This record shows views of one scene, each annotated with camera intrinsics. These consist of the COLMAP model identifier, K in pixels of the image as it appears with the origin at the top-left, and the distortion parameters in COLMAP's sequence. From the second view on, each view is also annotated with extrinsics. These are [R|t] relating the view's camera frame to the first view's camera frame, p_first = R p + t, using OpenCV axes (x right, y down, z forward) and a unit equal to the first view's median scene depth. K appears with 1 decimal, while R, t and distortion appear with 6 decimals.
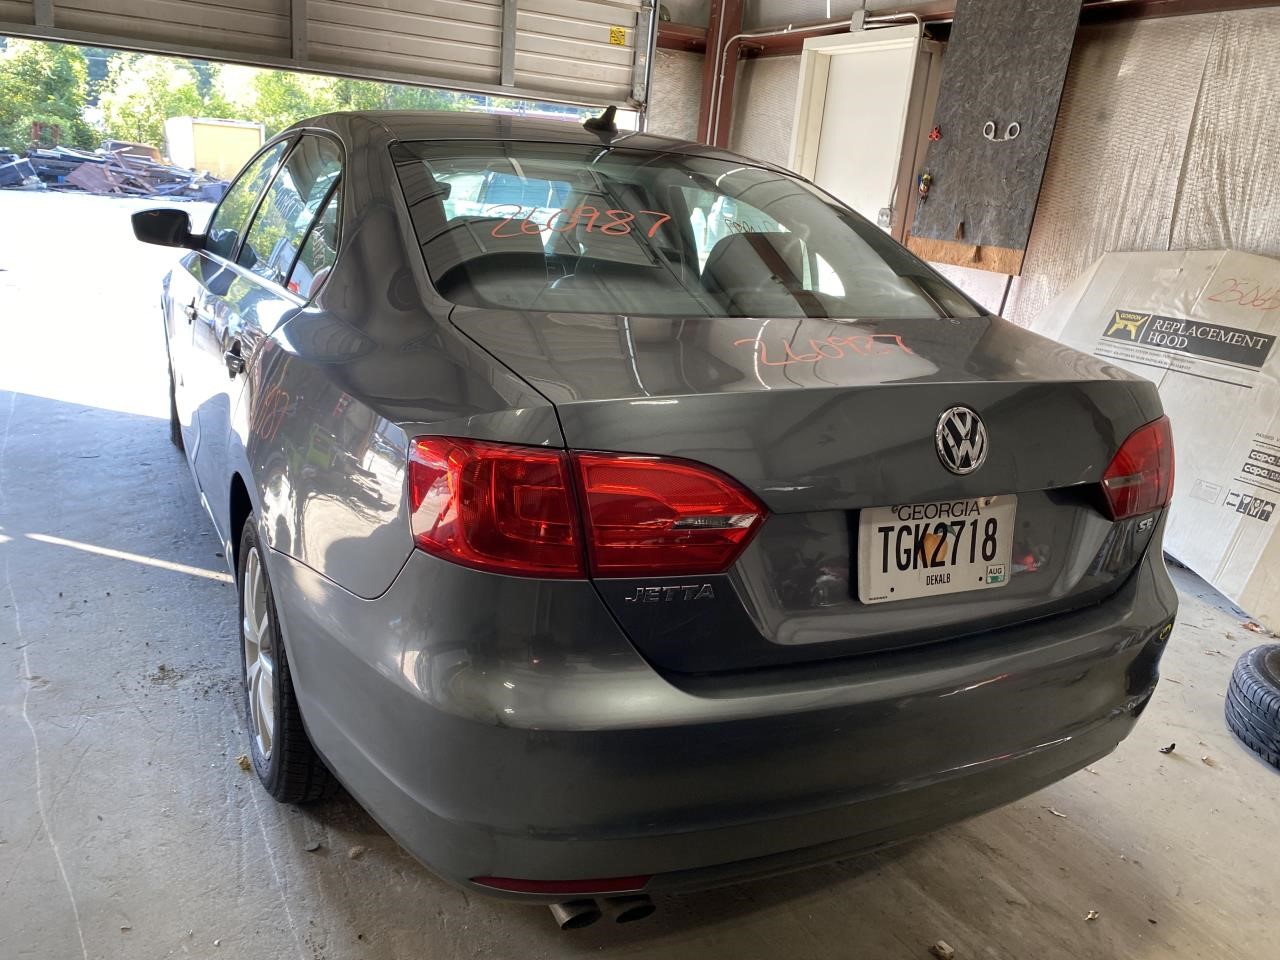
lens RADIAL K [[988.2, 0, 631.1], [0, 988.2, 462.0], [0, 0, 1]] dist [0.010213, -0.000315]
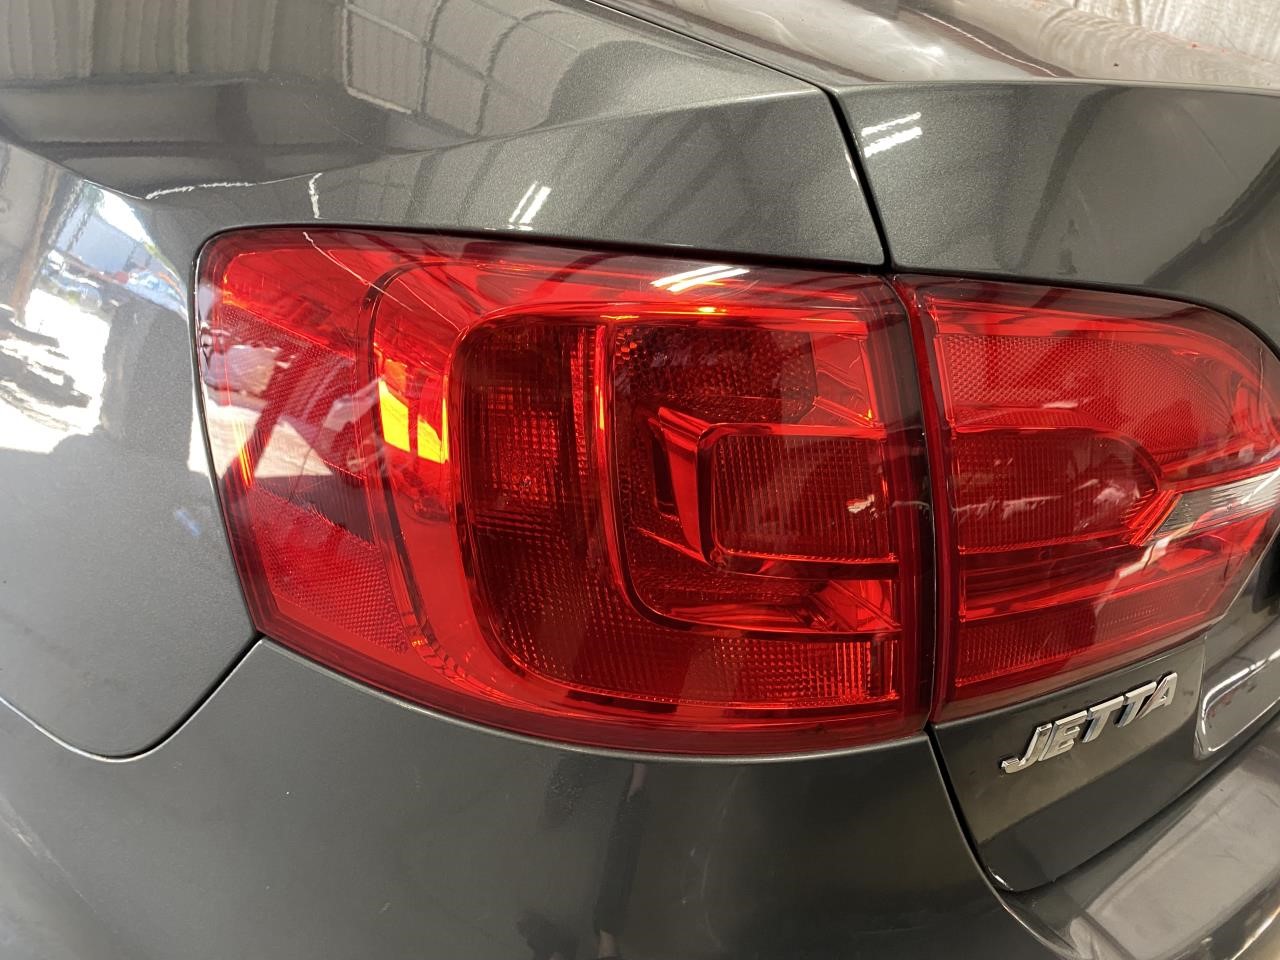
lens RADIAL K [[988.2, 0, 638.8], [0, 988.2, 482.2], [0, 0, 1]] dist [0.010213, -0.000315]
pose [[0.957578, -0.062186, 0.281386, -0.071175], [0.010514, 0.983329, 0.181534, -0.002430], [-0.287984, -0.170874, 0.942267, 0.251875]]
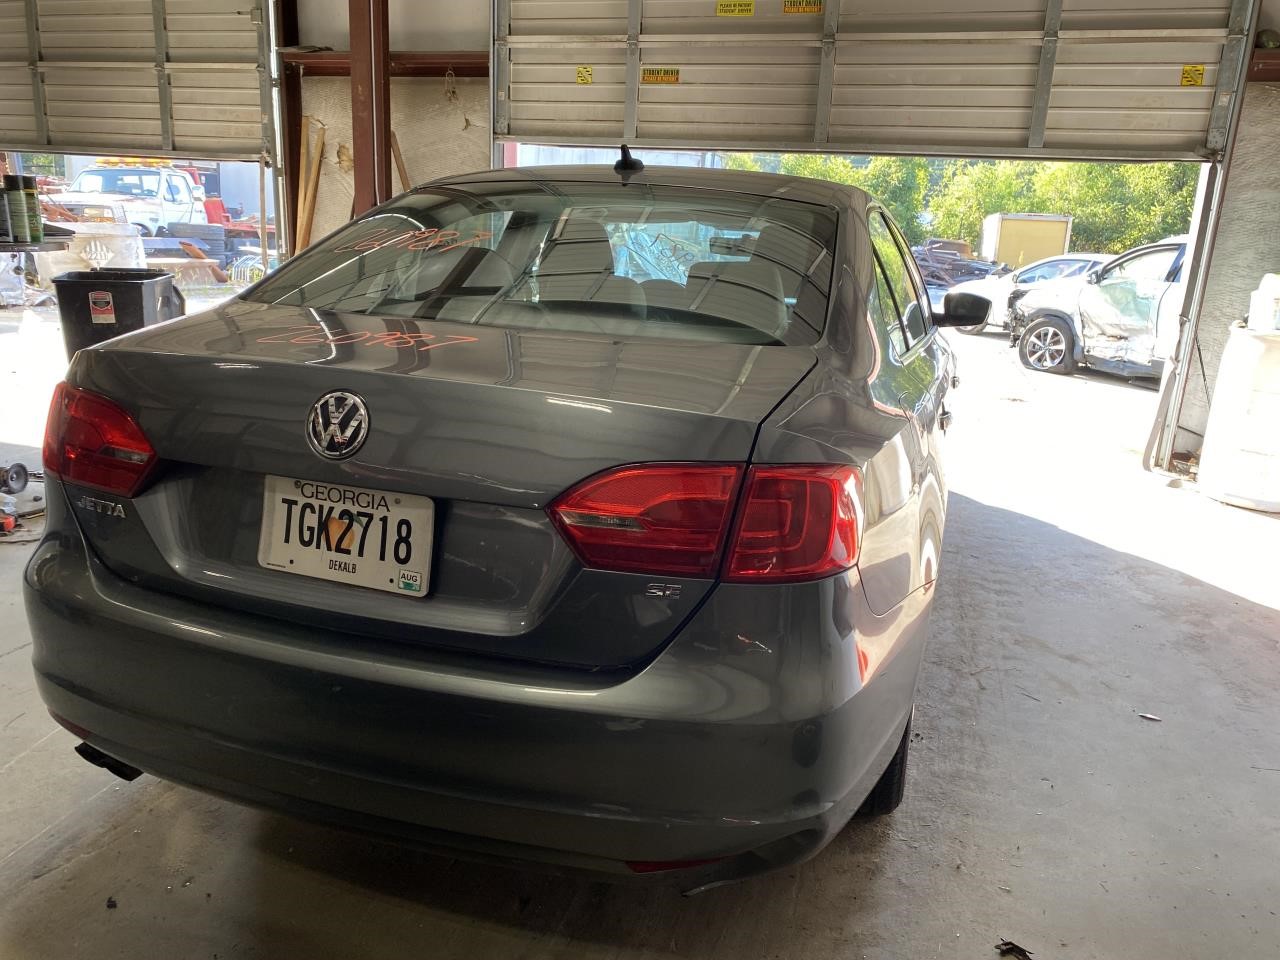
lens RADIAL K [[988.2, 0, 630.5], [0, 988.2, 473.6], [0, 0, 1]] dist [0.010213, -0.000315]
pose [[0.710226, 0.128811, -0.692089, 0.479667], [-0.183109, 0.983080, -0.004938, -0.008782], [0.679743, 0.130234, 0.721795, 0.186179]]
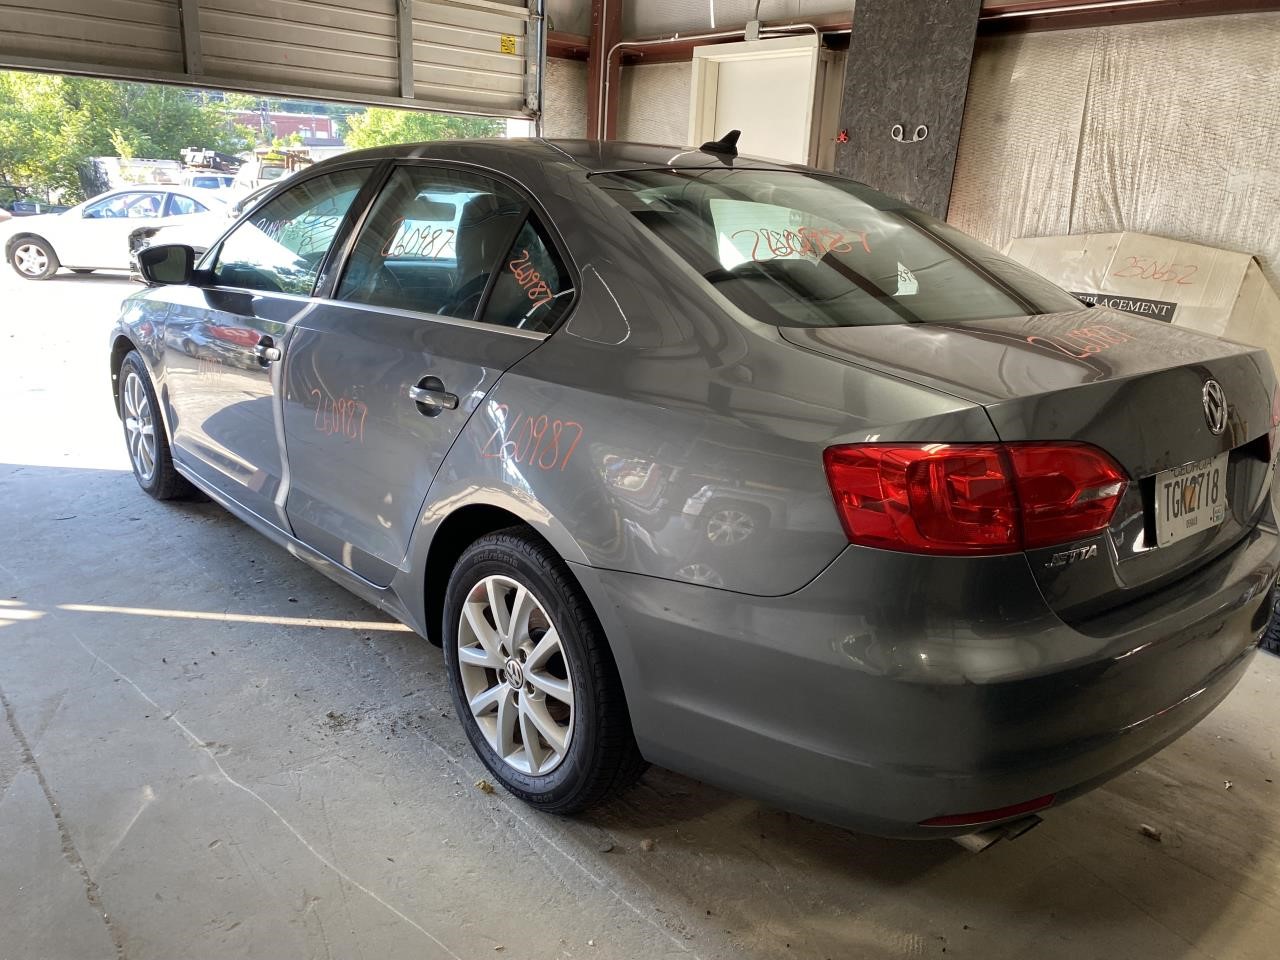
lens RADIAL K [[988.2, 0, 626.5], [0, 988.2, 488.2], [0, 0, 1]] dist [0.010213, -0.000315]
pose [[0.969167, -0.106988, 0.221965, -0.254916], [0.100868, 0.994145, 0.038759, -0.016731], [-0.224812, -0.015175, 0.974284, -0.015239]]
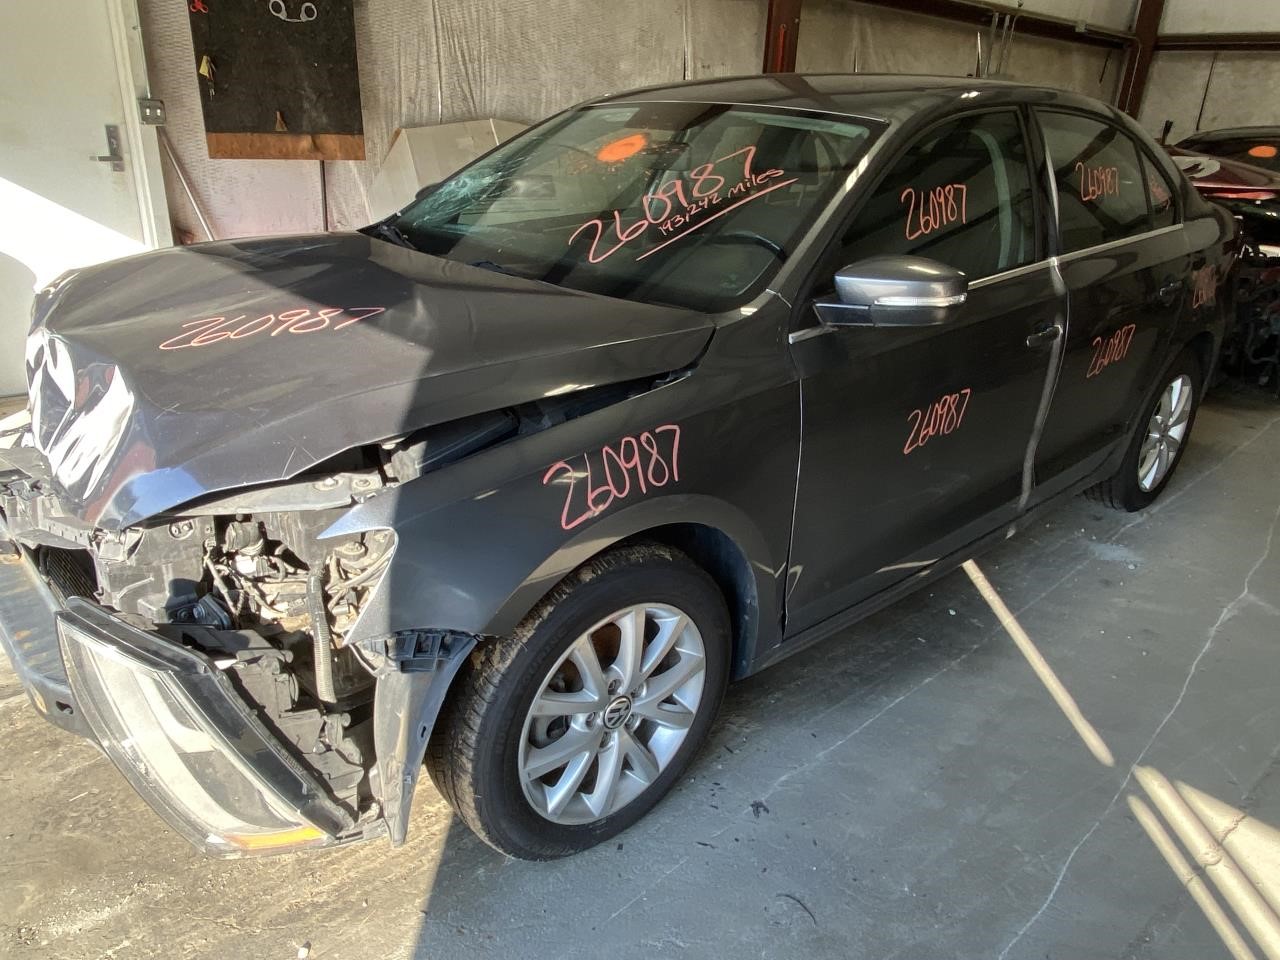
lens RADIAL K [[930.8, 0, 629.6], [0, 930.8, 507.9], [0, 0, 1]] dist [0.029097, -0.020258]
pose [[-0.261059, -0.464489, 0.846226, -0.845772], [0.206581, 0.829434, 0.519002, -0.397379], [-0.942959, 0.310305, -0.120577, 1.115517]]
